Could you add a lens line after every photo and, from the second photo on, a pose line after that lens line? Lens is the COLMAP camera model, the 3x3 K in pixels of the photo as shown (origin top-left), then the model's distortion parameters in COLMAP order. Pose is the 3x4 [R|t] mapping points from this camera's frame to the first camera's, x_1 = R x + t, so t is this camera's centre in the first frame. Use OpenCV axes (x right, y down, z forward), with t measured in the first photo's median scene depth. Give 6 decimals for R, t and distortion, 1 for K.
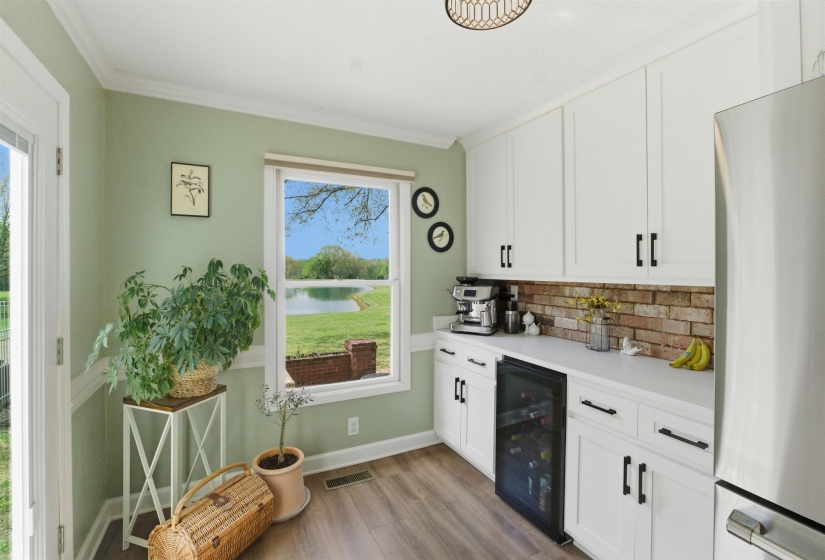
lens RADIAL K [[366.5, 0, 407.5], [0, 366.5, 271.5], [0, 0, 1]] dist [-0.013936, 0.001225]
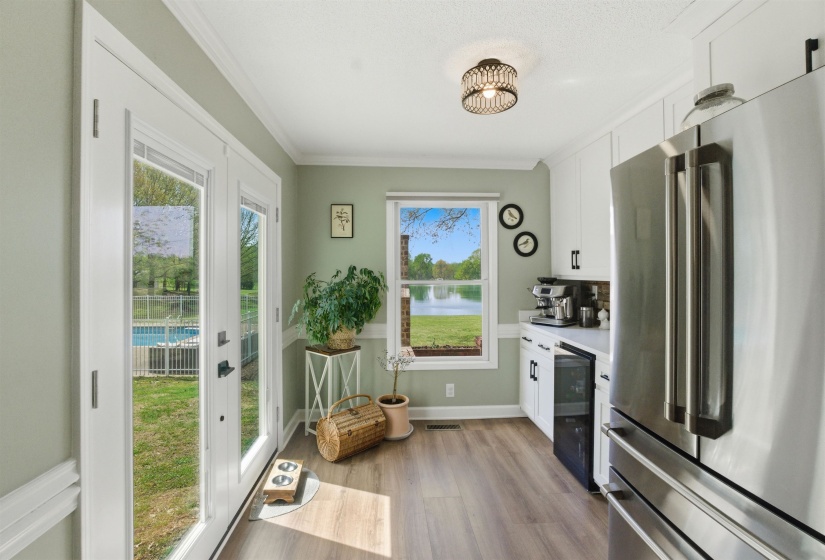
lens RADIAL K [[366.5, 0, 411.9], [0, 366.5, 274.1], [0, 0, 1]] dist [-0.013936, 0.001225]
pose [[0.921765, -0.001033, -0.387747, 0.277791], [0.000551, 0.999999, -0.001353, 0.006286], [0.387748, 0.001034, 0.921765, -0.317376]]
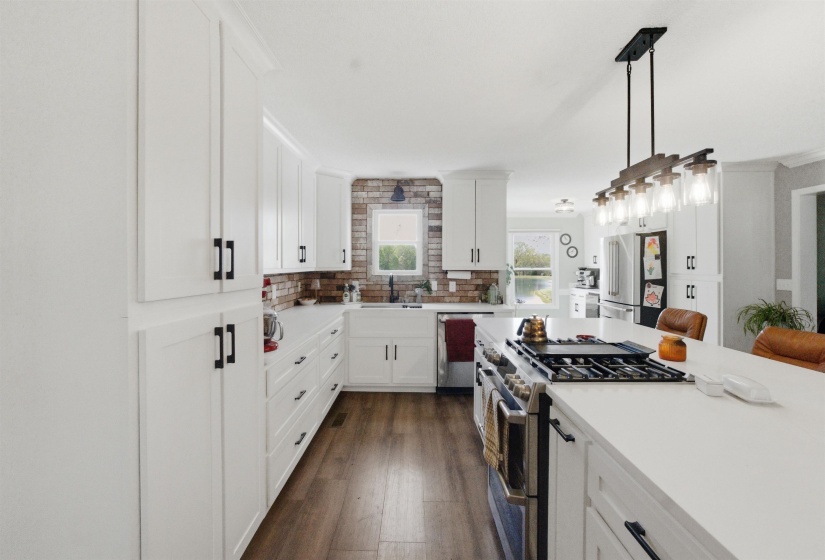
lens RADIAL K [[366.5, 0, 406.2], [0, 366.5, 267.3], [0, 0, 1]] dist [-0.013936, 0.001225]
pose [[0.882203, 0.002782, -0.470861, 0.357476], [-0.001808, 0.999995, 0.002522, 0.012494], [0.470865, -0.001374, 0.882204, -2.414748]]
